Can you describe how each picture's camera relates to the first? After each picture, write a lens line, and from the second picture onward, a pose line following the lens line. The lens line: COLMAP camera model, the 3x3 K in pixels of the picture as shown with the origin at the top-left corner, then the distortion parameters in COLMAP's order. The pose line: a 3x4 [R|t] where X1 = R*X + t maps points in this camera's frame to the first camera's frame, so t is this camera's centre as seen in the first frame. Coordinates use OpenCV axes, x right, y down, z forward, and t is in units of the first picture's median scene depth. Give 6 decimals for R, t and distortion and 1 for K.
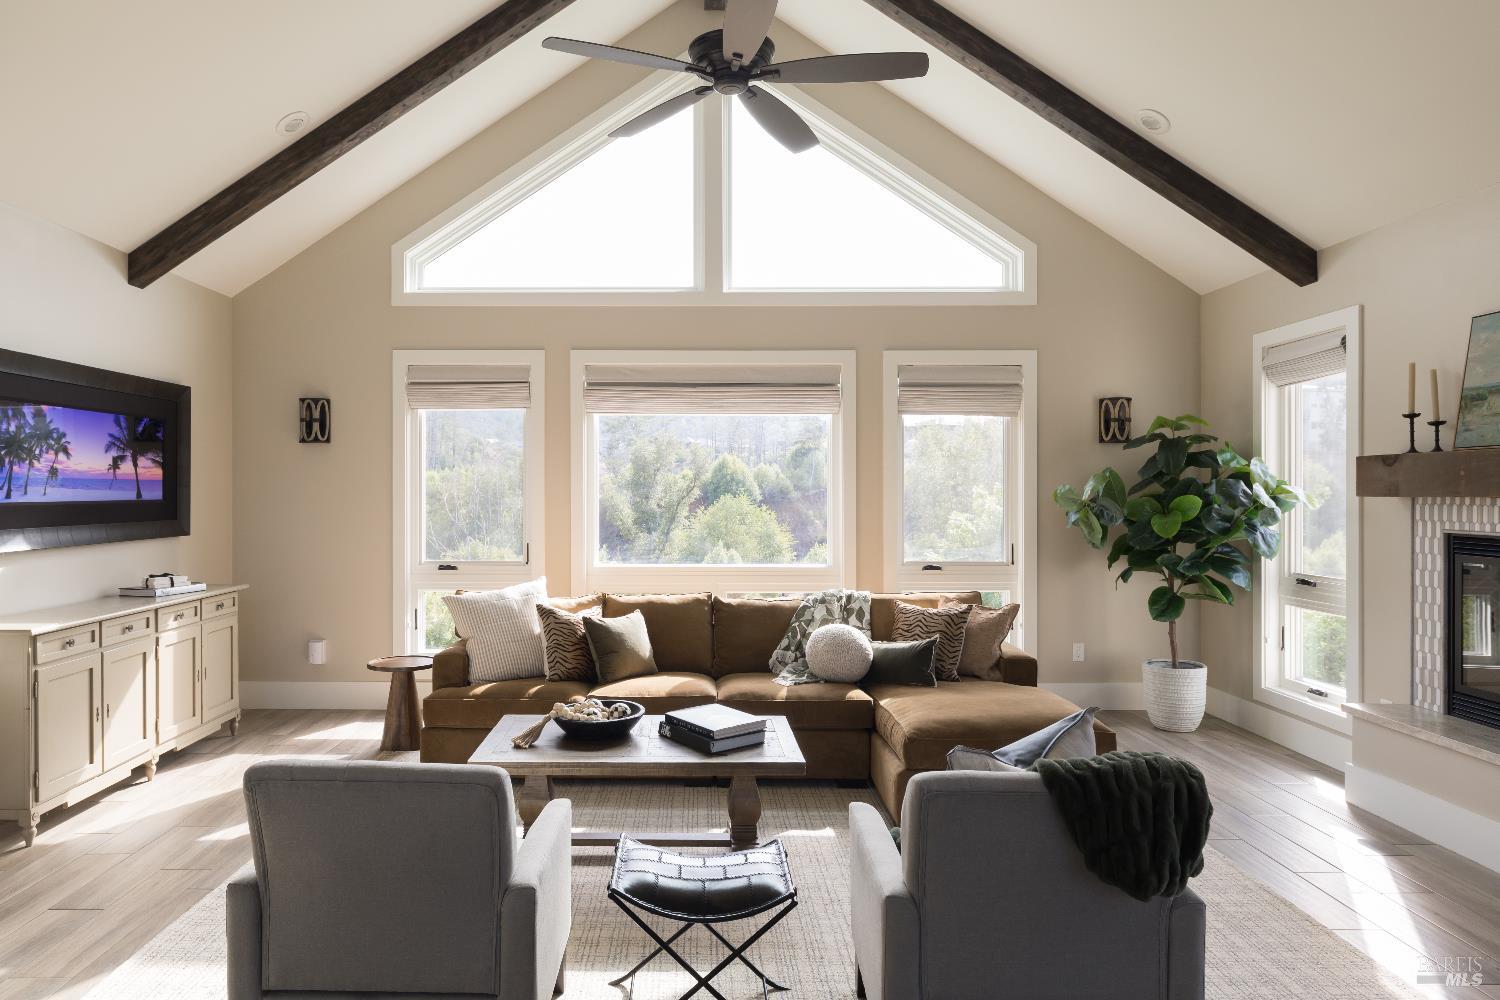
lens RADIAL K [[900.5, 0, 679.4], [0, 900.5, 489.2], [0, 0, 1]] dist [-0.002768, 0.004002]
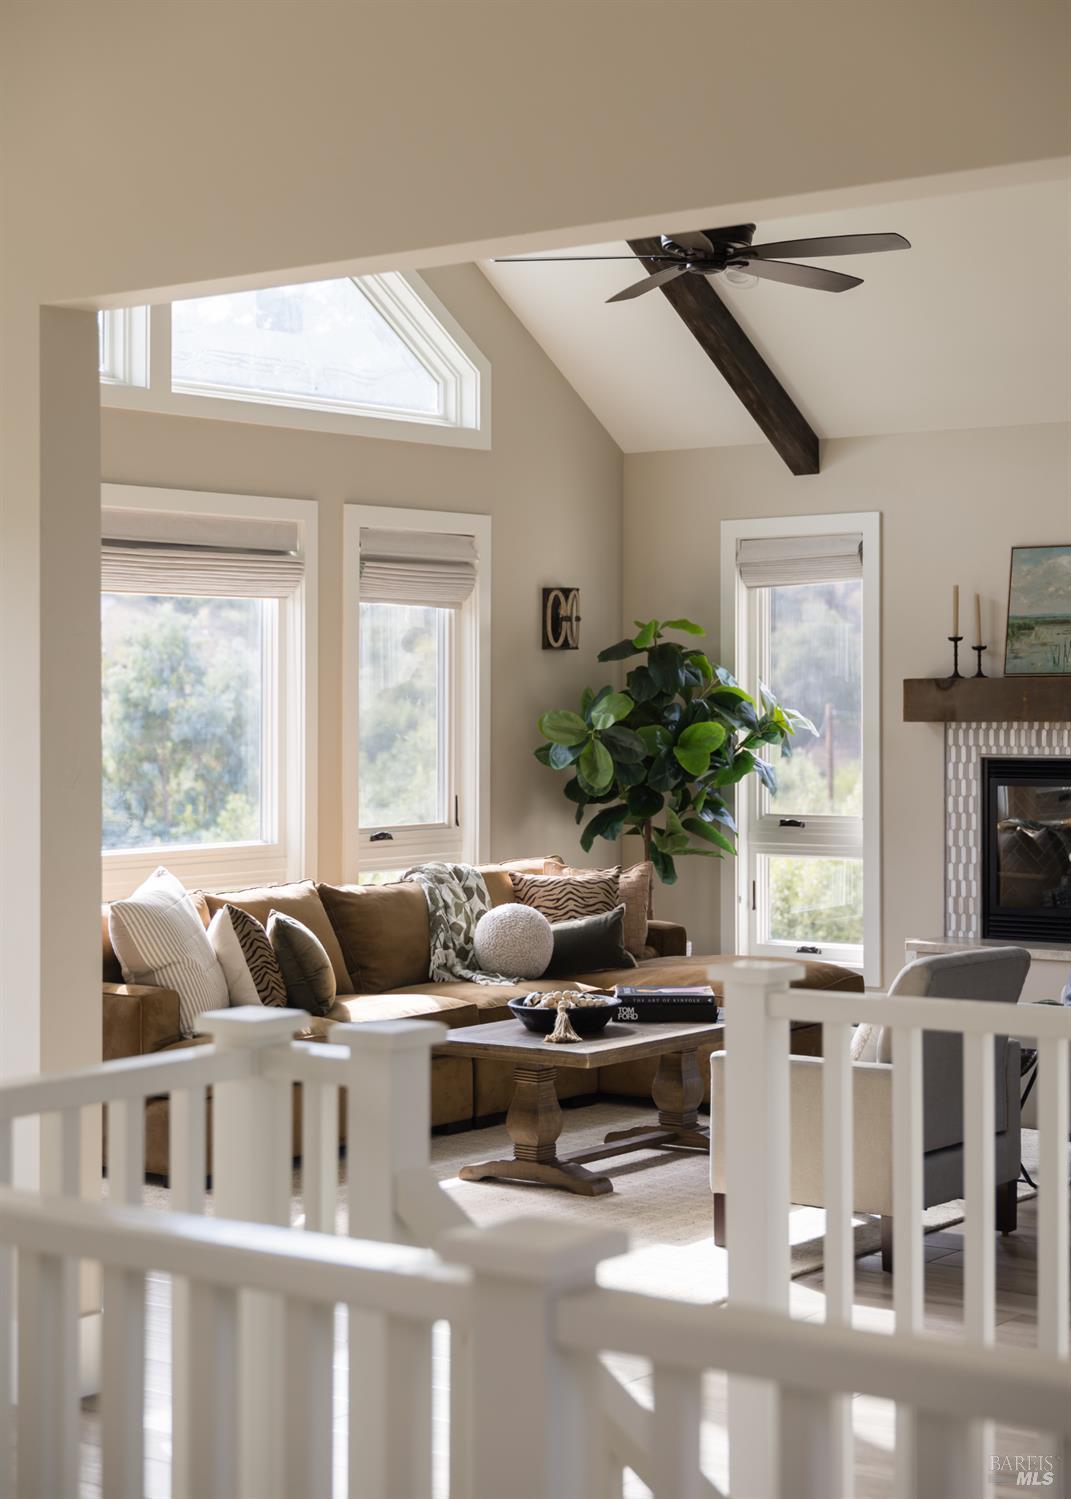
lens RADIAL K [[2605.0, 0, 504.9], [0, 2605.0, 678.5], [0, 0, 1]] dist [0.070774, 0.000000]
pose [[0.600634, 0.000736, 0.799524, -1.462198], [0.005029, 0.999976, -0.004698, -0.023115], [-0.799508, 0.006843, 0.600616, -0.263661]]
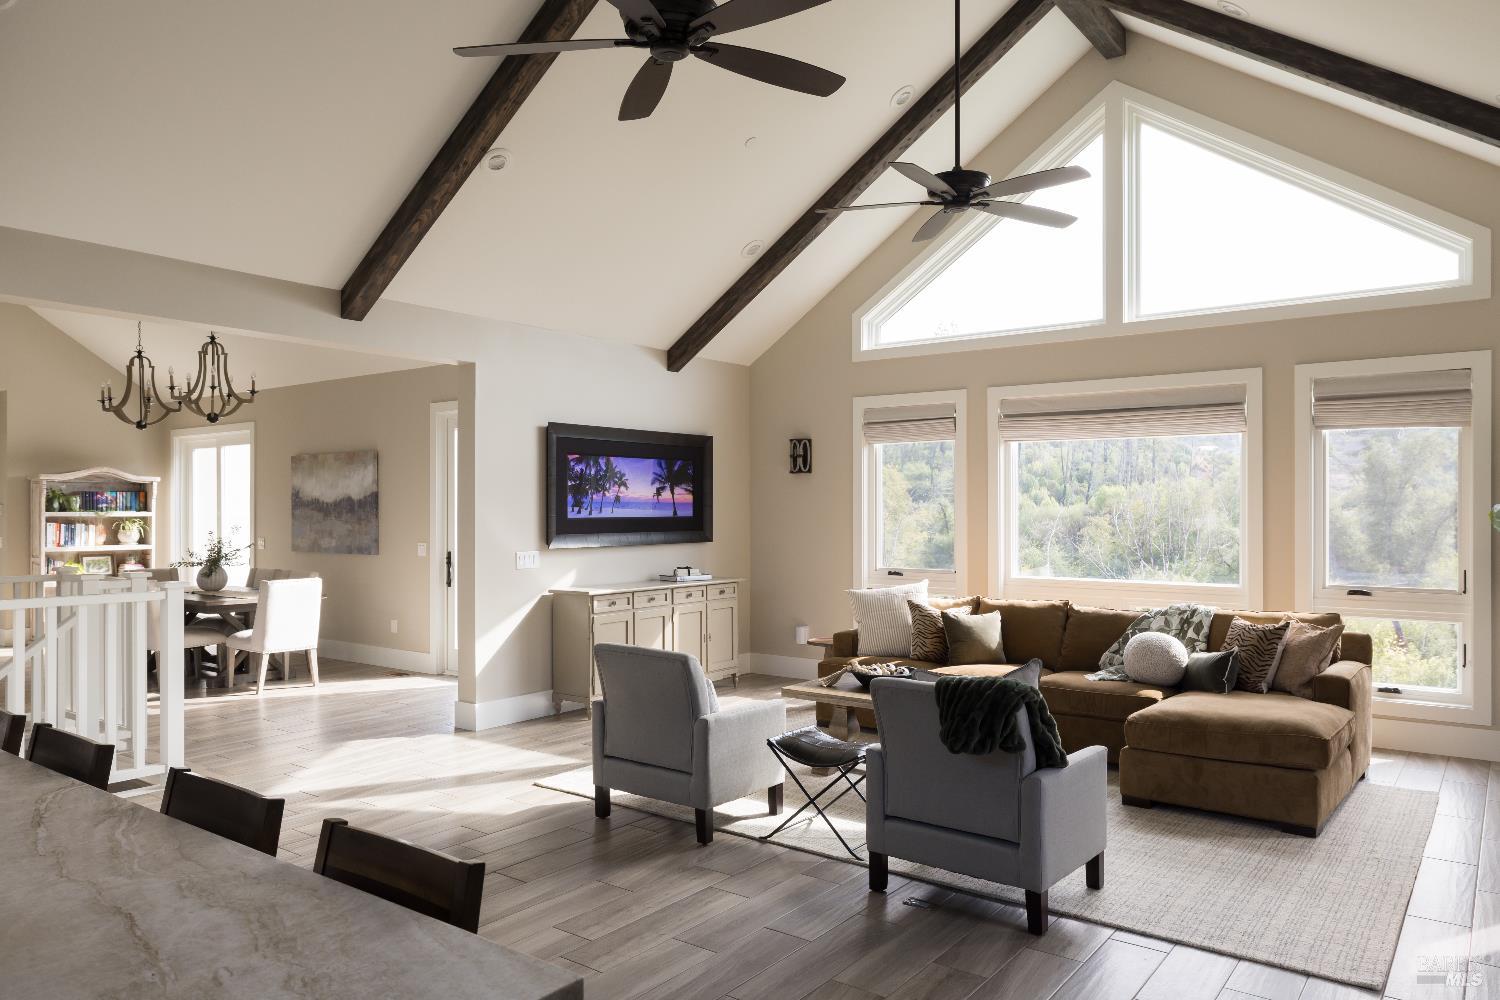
lens RADIAL K [[1020.2, 0, 743.8], [0, 1020.2, 509.8], [0, 0, 1]] dist [0.003476, 0.000943]
pose [[0.806938, 0.000094, -0.590637, 0.482626], [0.001191, 0.999998, 0.001786, -0.001862], [0.590635, -0.002145, 0.806936, -0.283263]]
